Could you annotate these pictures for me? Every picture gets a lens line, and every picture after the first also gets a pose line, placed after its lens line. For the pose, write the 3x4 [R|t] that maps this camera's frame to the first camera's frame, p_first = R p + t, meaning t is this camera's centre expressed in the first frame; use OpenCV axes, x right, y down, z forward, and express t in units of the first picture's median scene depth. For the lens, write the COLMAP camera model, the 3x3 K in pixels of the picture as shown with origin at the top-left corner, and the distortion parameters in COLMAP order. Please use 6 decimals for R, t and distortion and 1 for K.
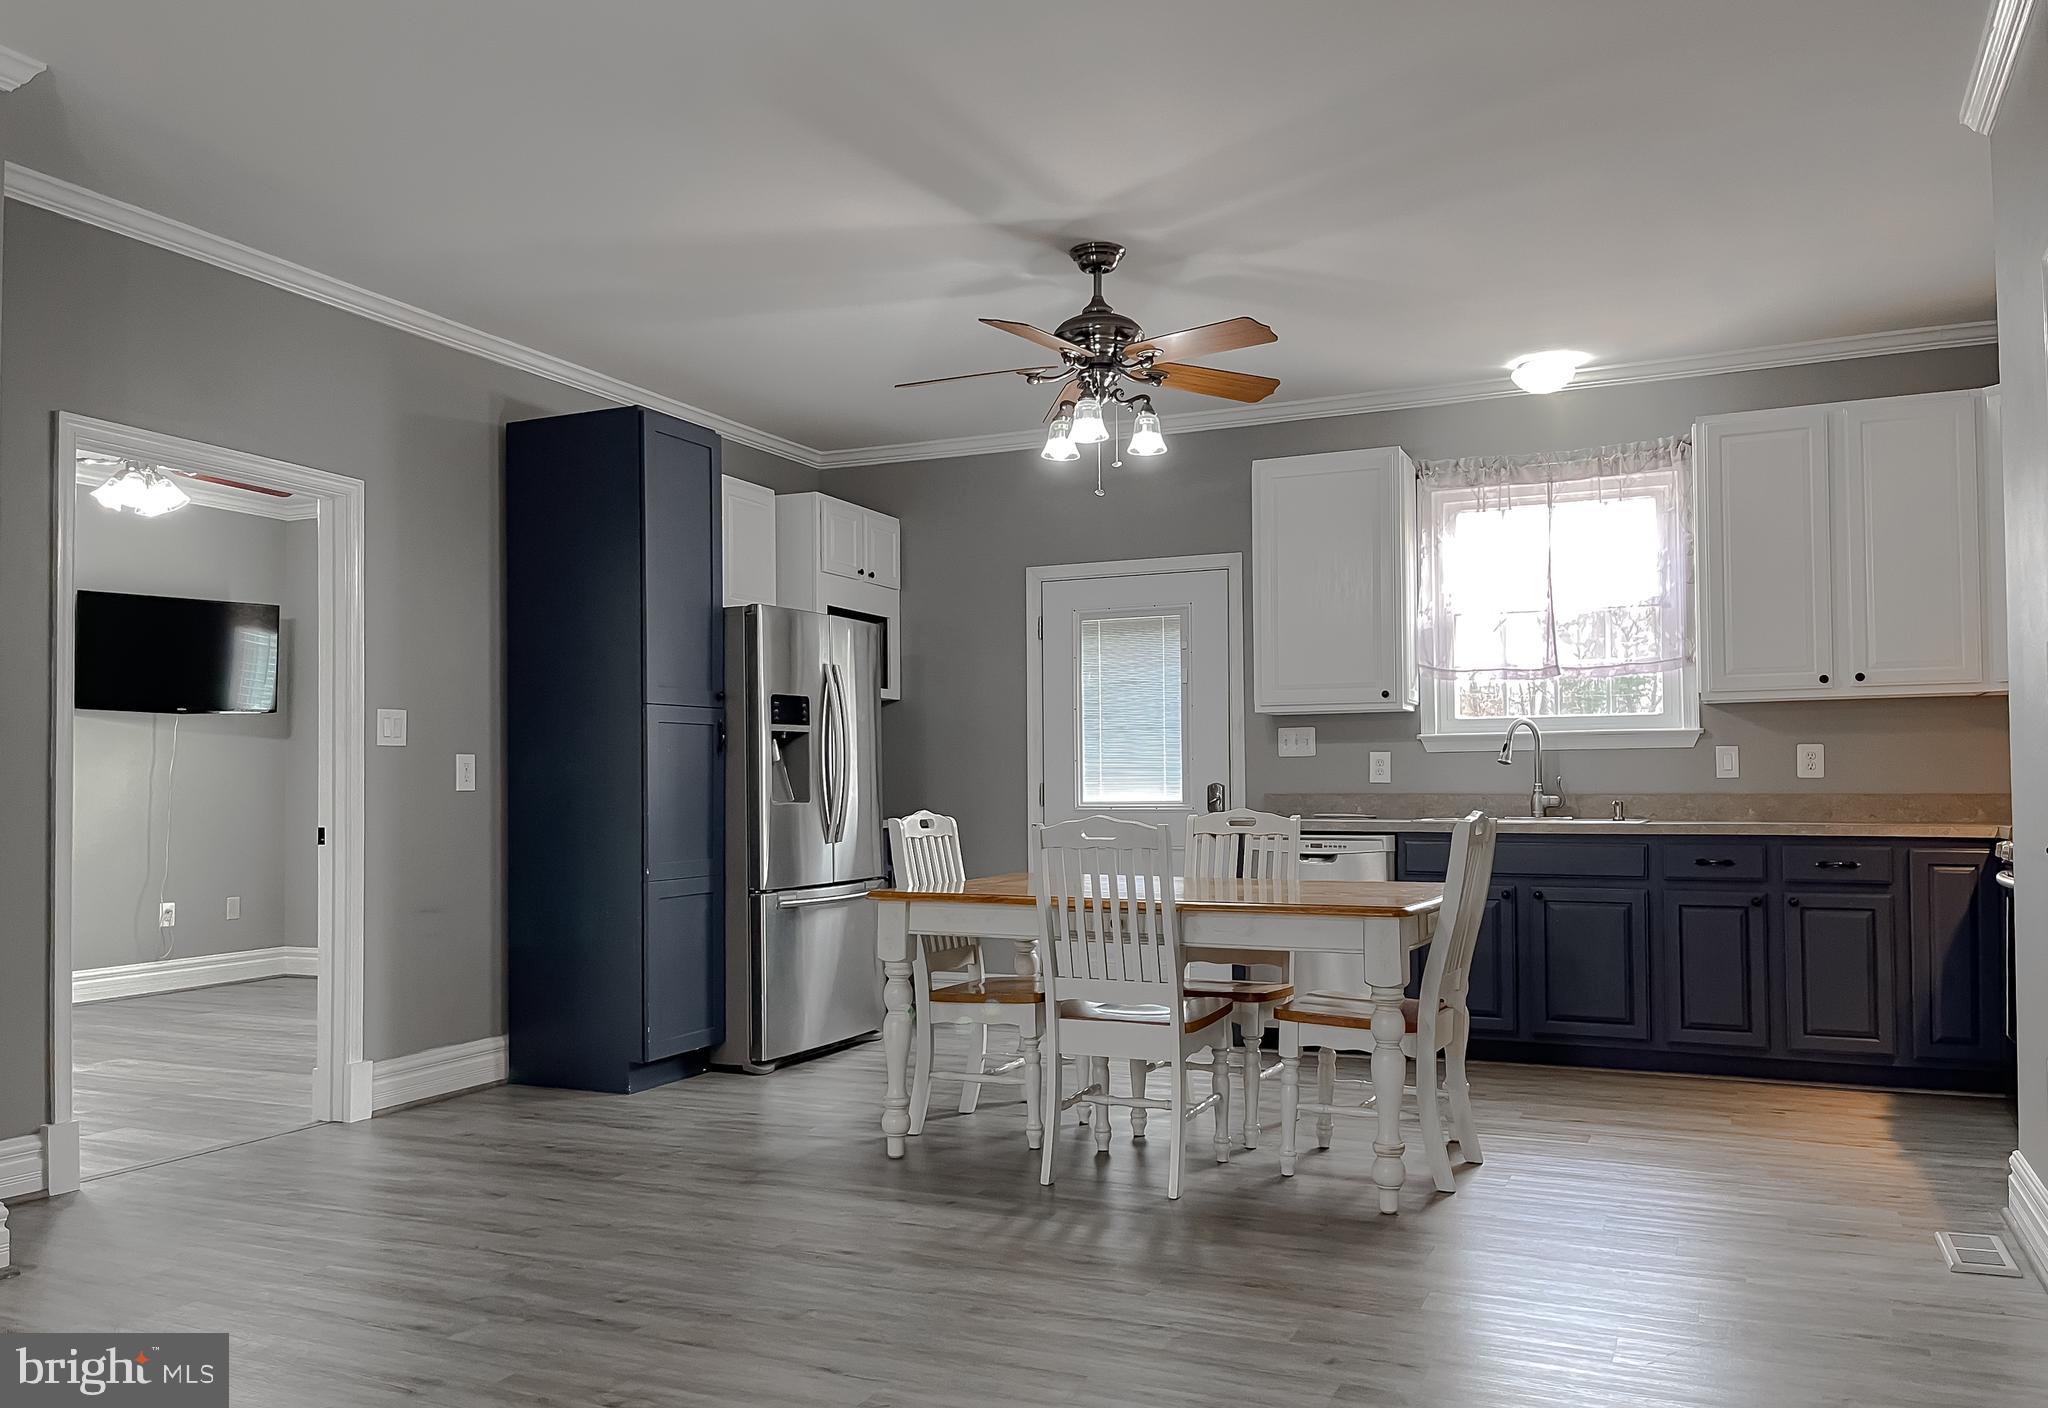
lens RADIAL K [[1582.0, 0, 1025.4], [0, 1582.0, 720.8], [0, 0, 1]] dist [0.045164, -0.000942]
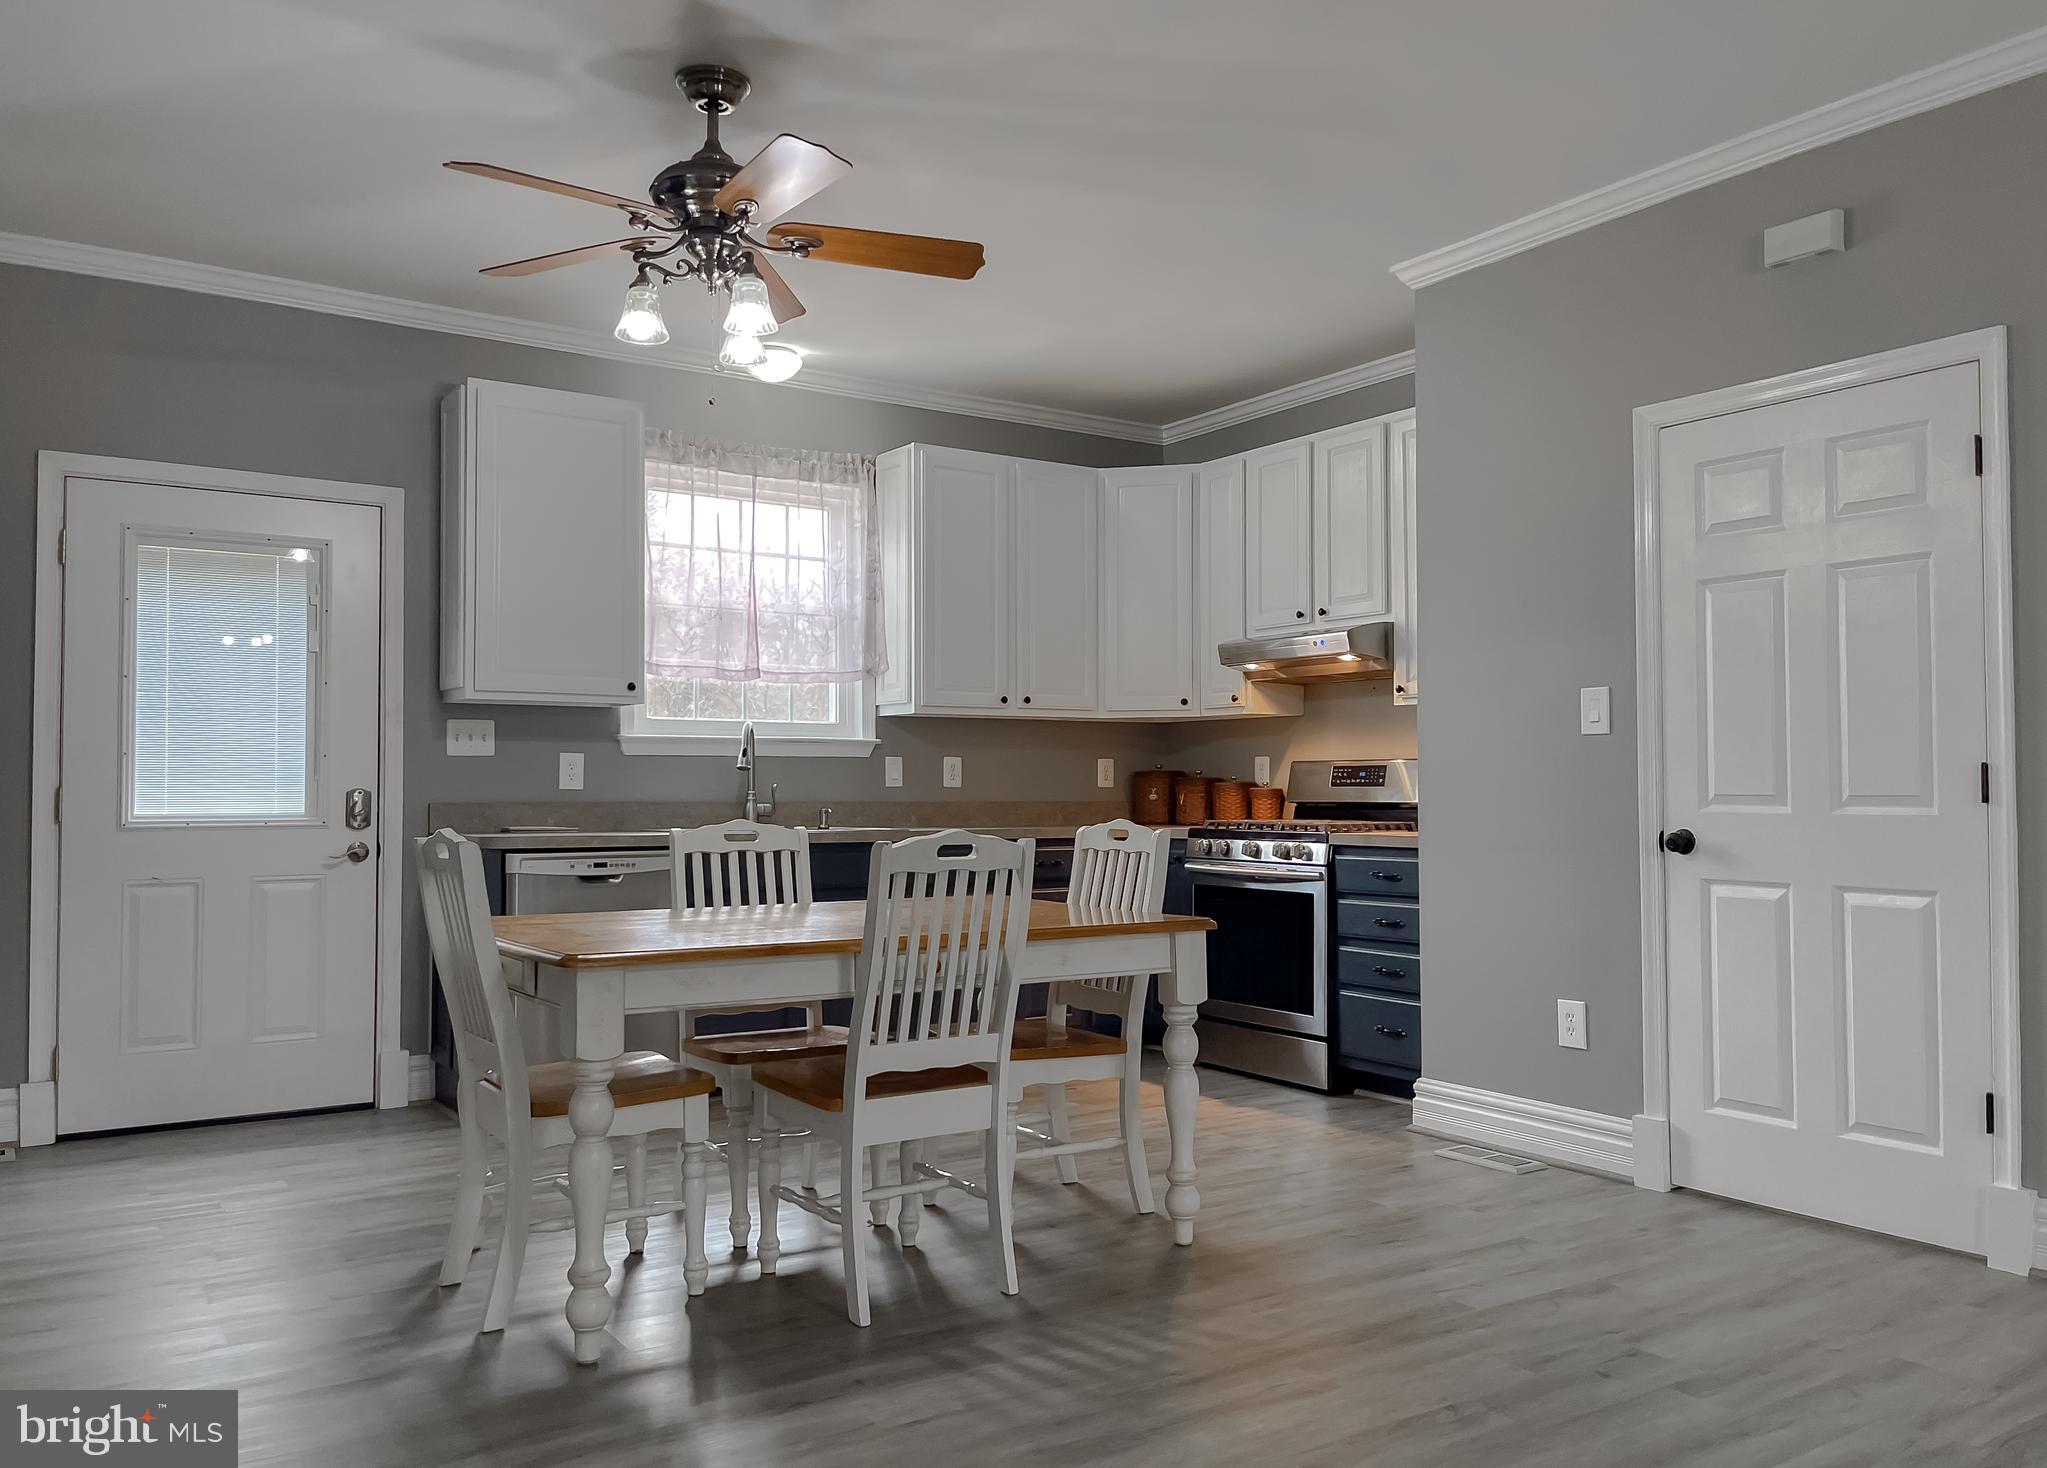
lens RADIAL K [[1586.2, 0, 1025.3], [0, 1586.2, 729.3], [0, 0, 1]] dist [0.056757, 0.000354]
pose [[0.522662, 0.039592, 0.851620, -0.406160], [-0.039212, 0.998980, -0.022377, 0.017670], [-0.851638, -0.021698, 0.523682, 0.372281]]
